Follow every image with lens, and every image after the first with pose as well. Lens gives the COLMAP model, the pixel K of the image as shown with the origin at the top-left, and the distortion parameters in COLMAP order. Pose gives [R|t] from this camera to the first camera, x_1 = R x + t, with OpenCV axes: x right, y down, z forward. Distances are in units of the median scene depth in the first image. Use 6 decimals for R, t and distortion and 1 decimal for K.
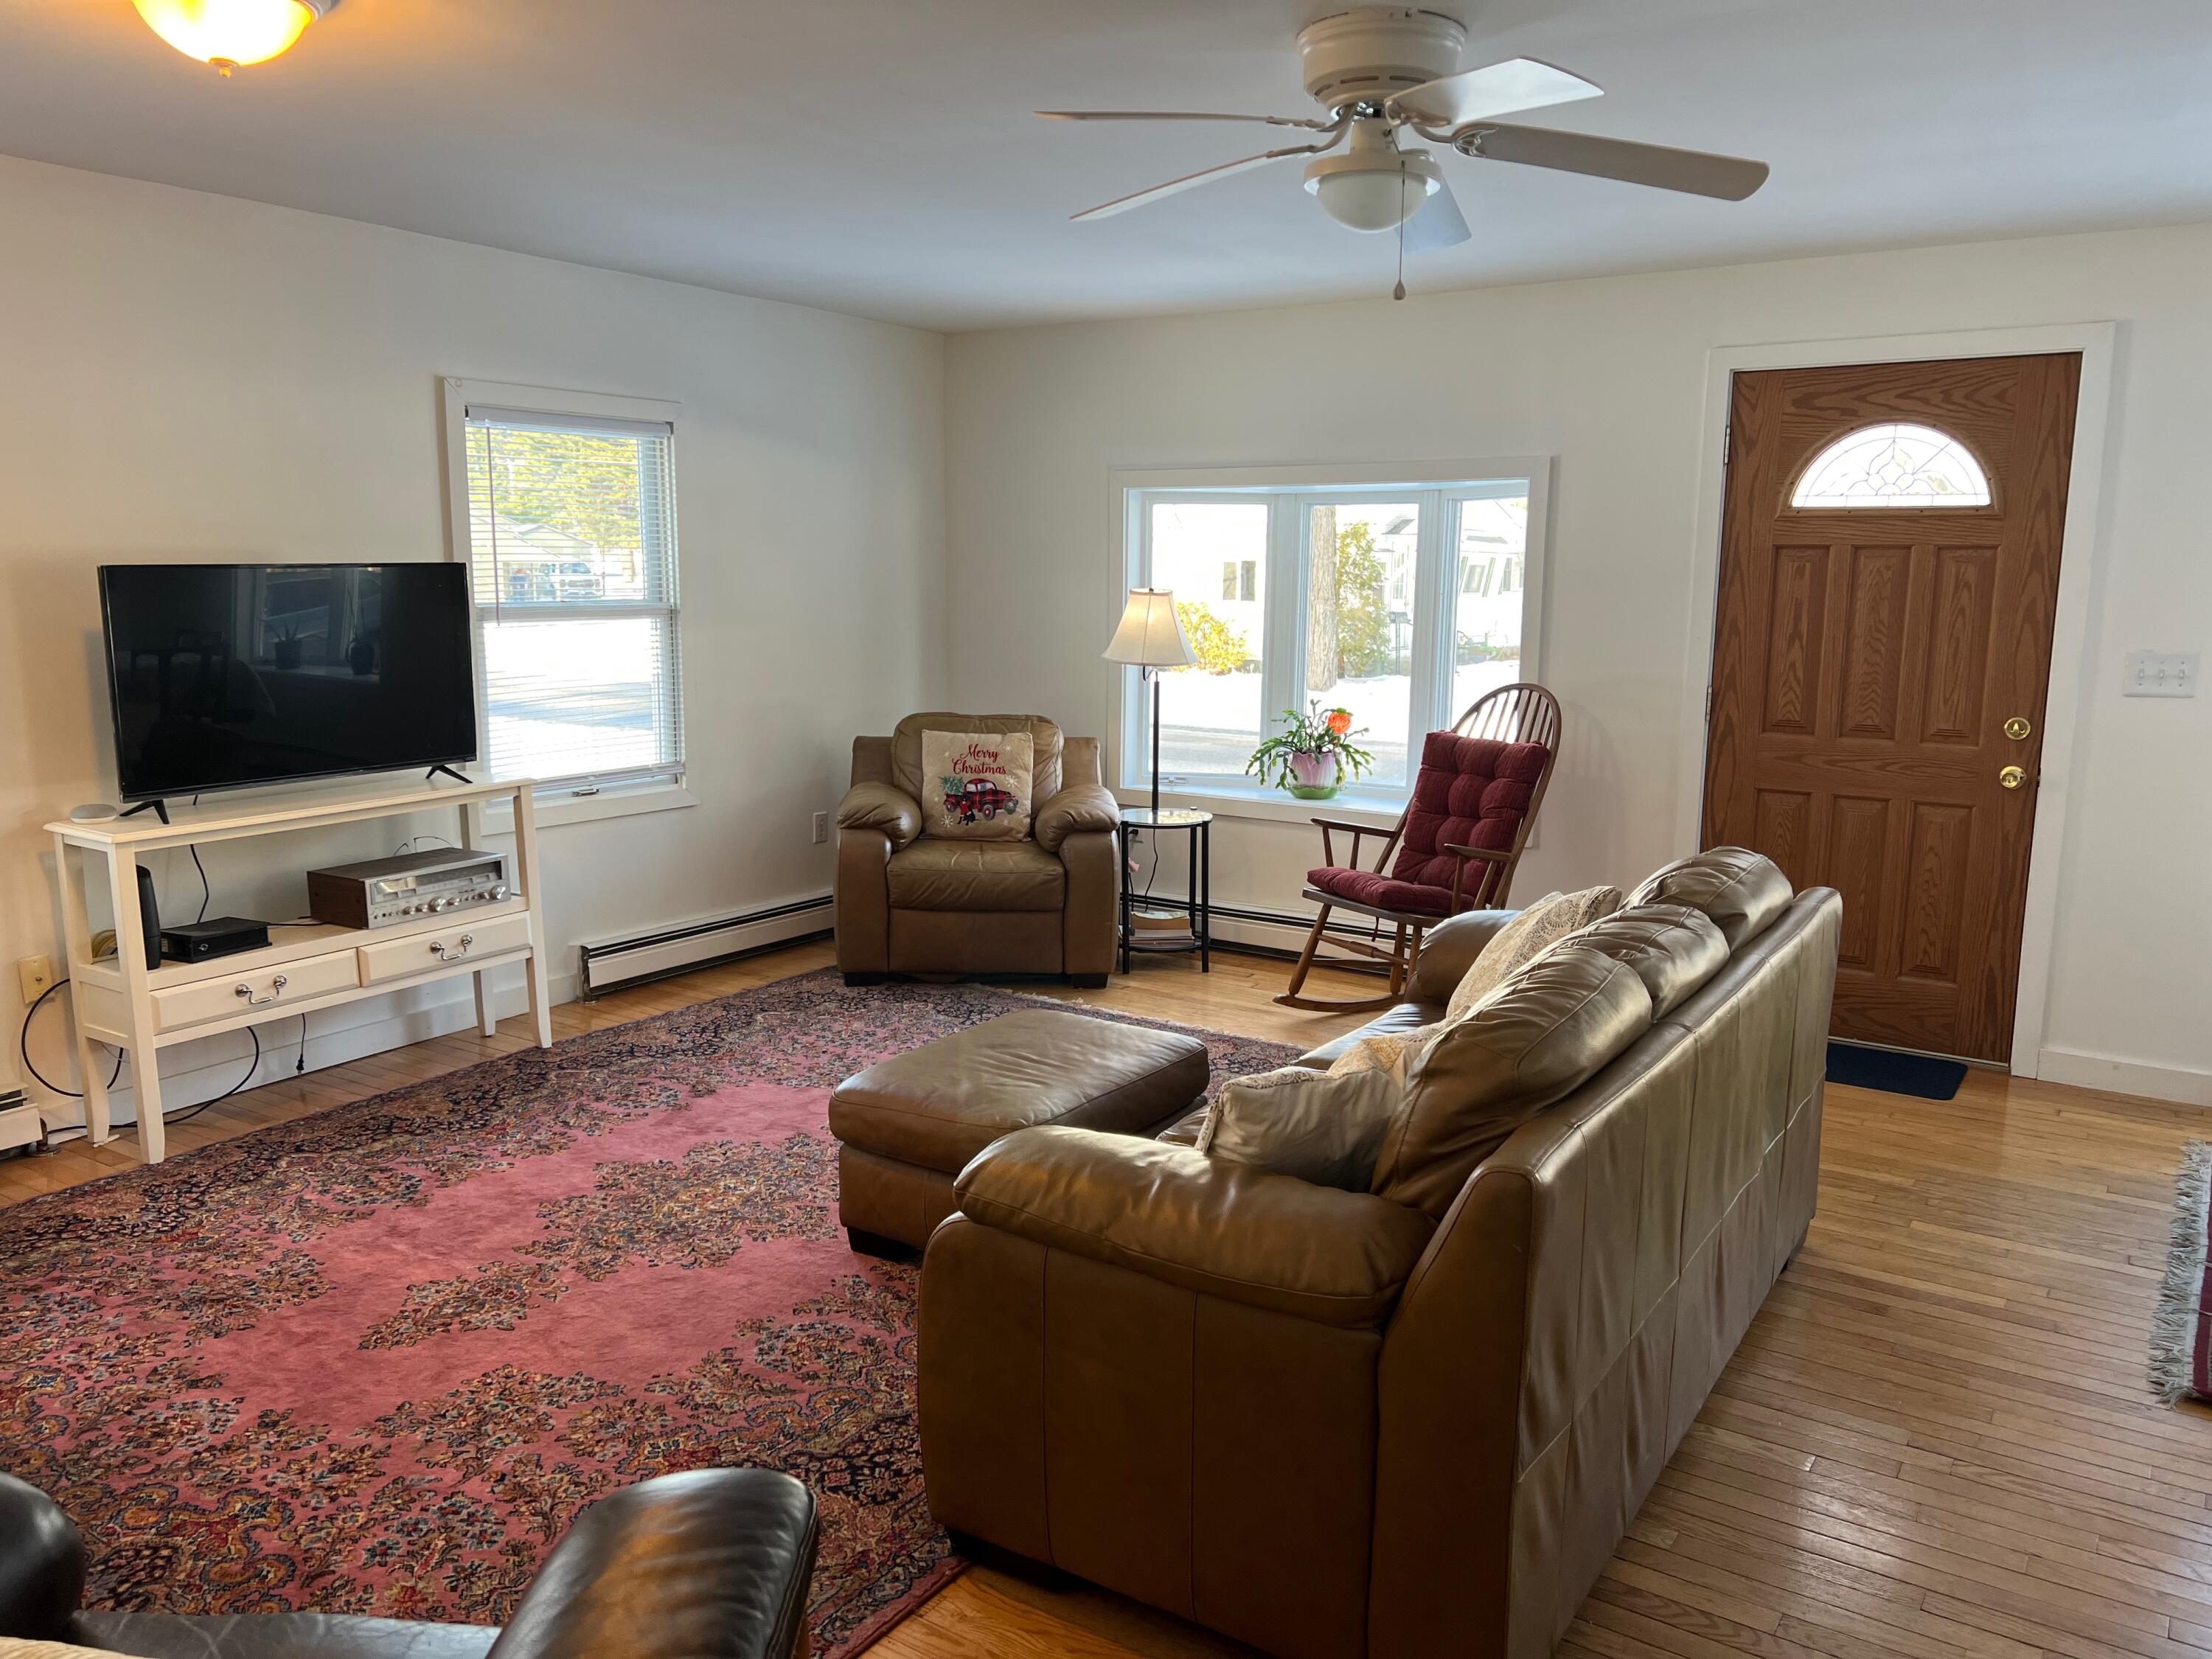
lens RADIAL K [[1615.8, 0, 1106.0], [0, 1615.8, 829.5], [0, 0, 1]] dist [0.071645, -0.098612]
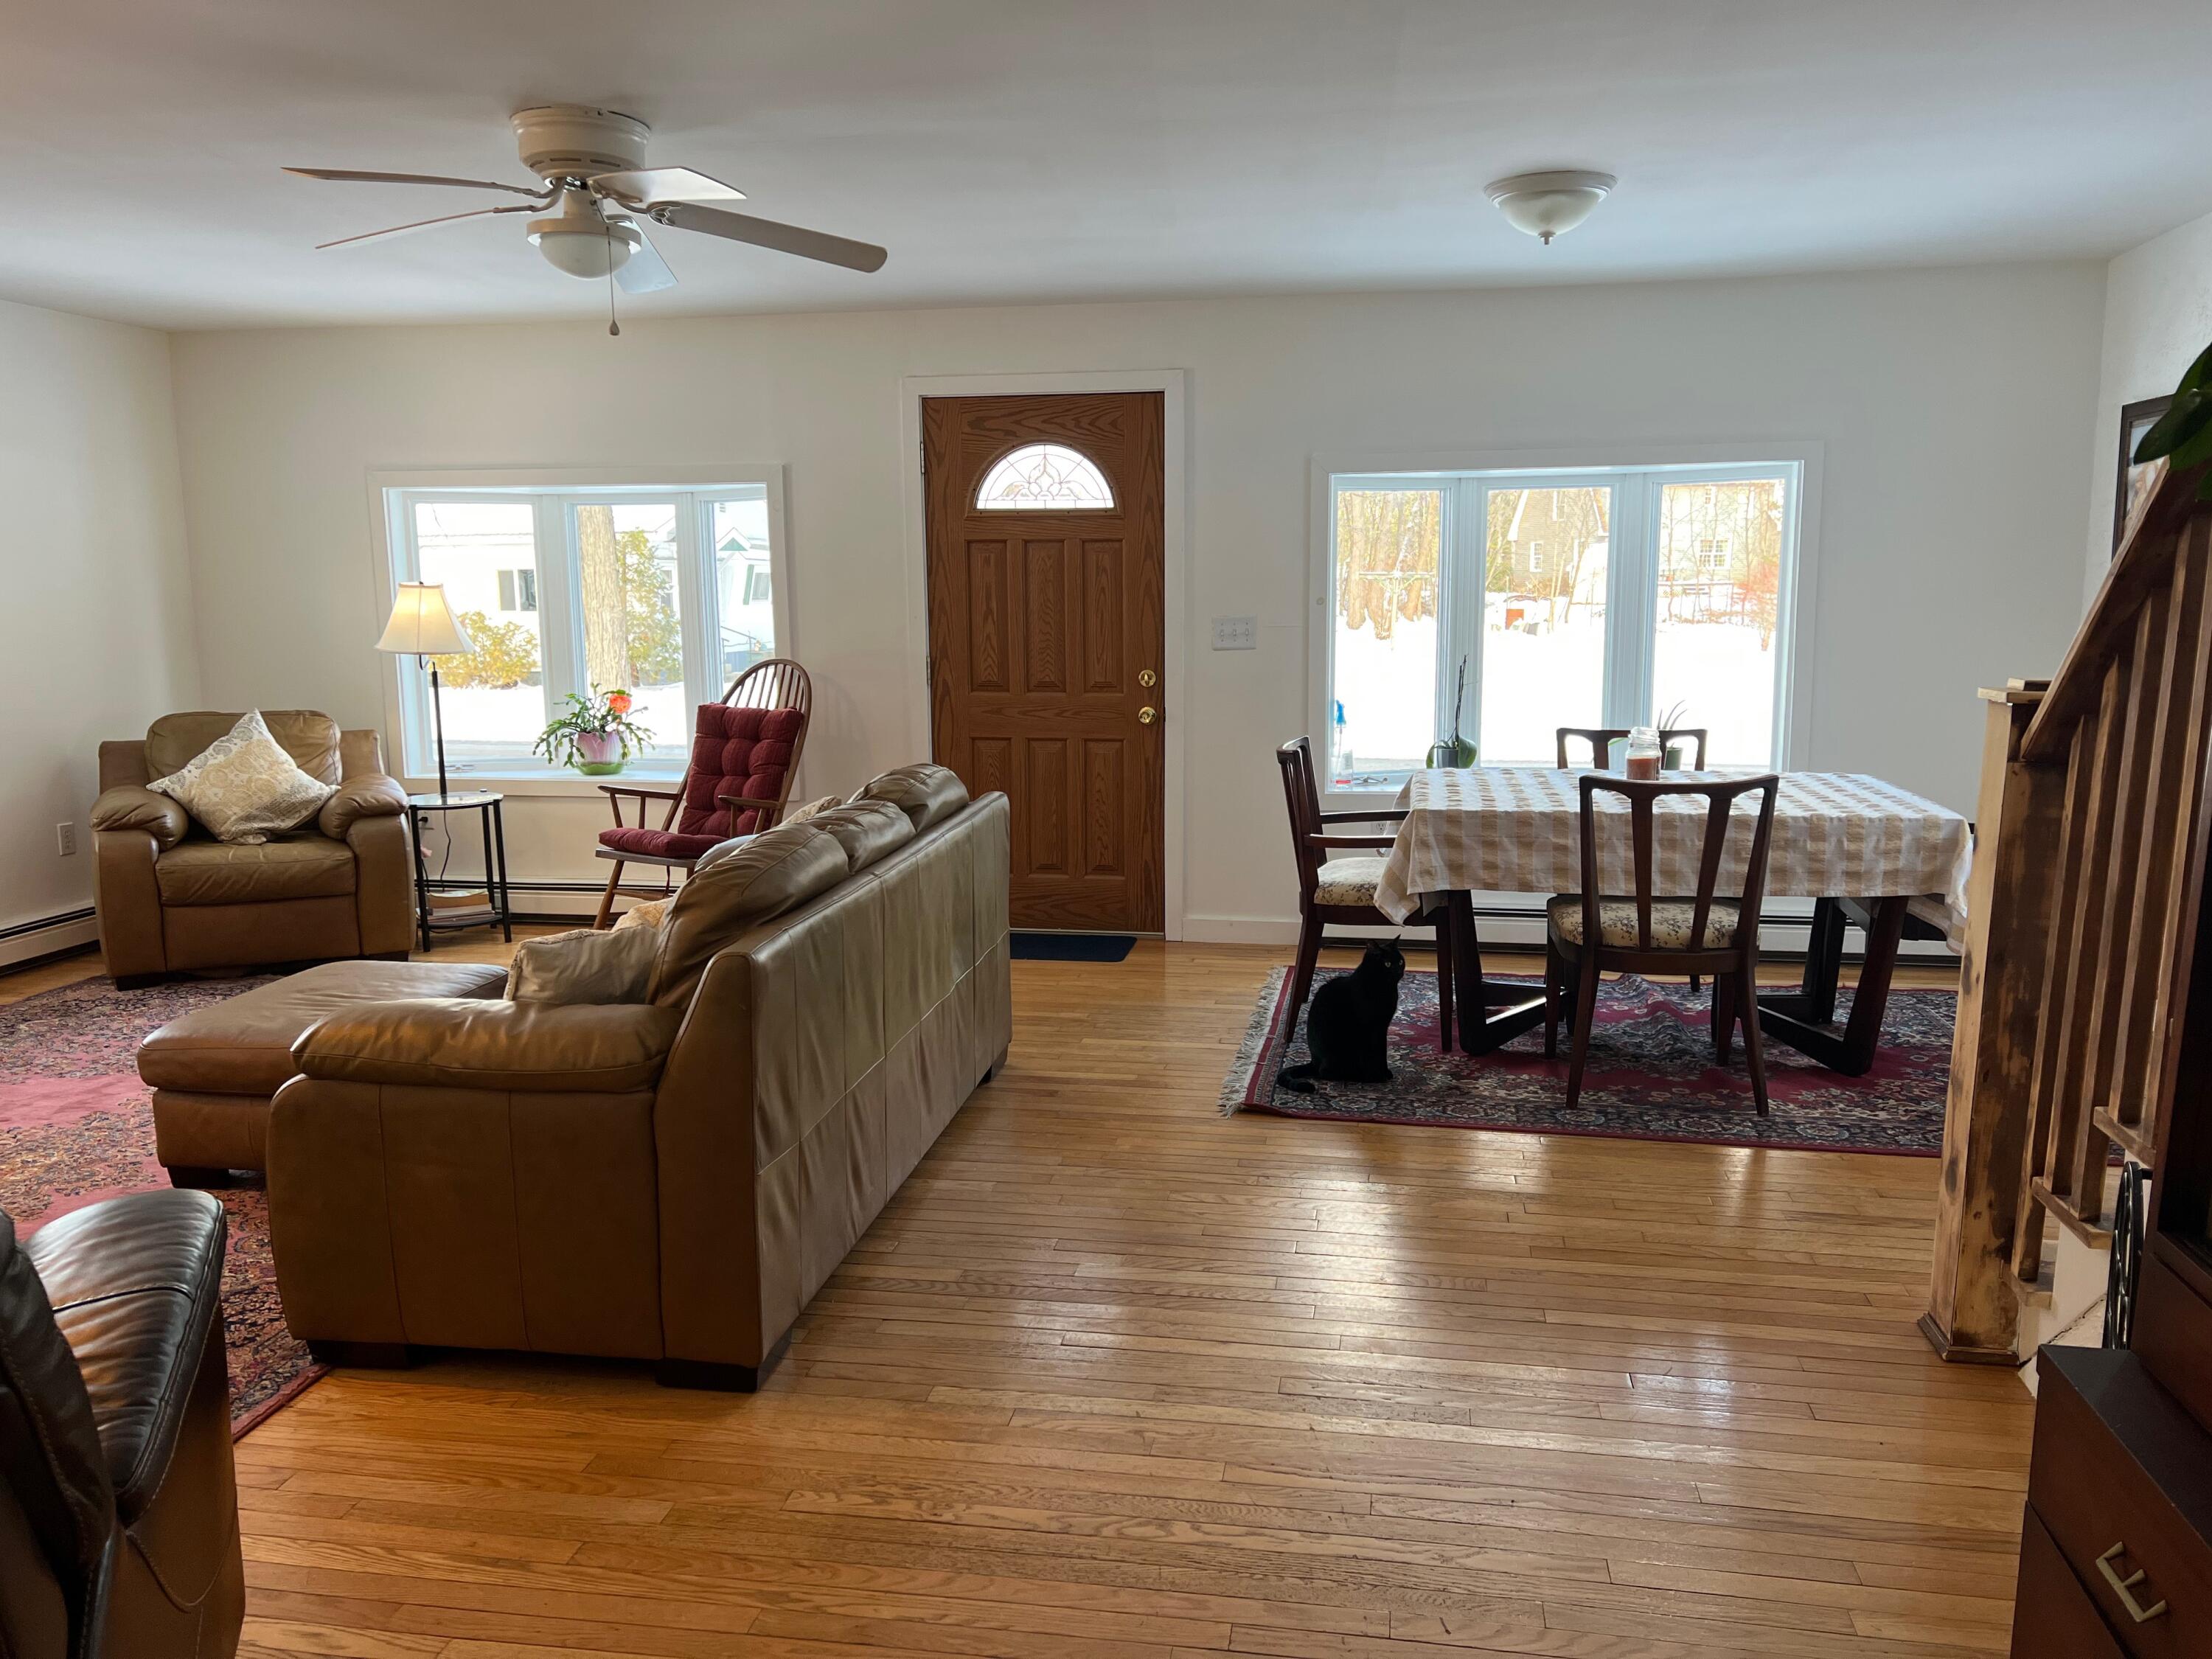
lens RADIAL K [[1615.8, 0, 1106.0], [0, 1615.8, 829.5], [0, 0, 1]] dist [0.071645, -0.098612]
pose [[0.911521, -0.079616, 0.403474, -0.009501], [0.081929, 0.996571, 0.011557, 0.047594], [-0.403010, 0.022521, 0.914918, -0.195702]]
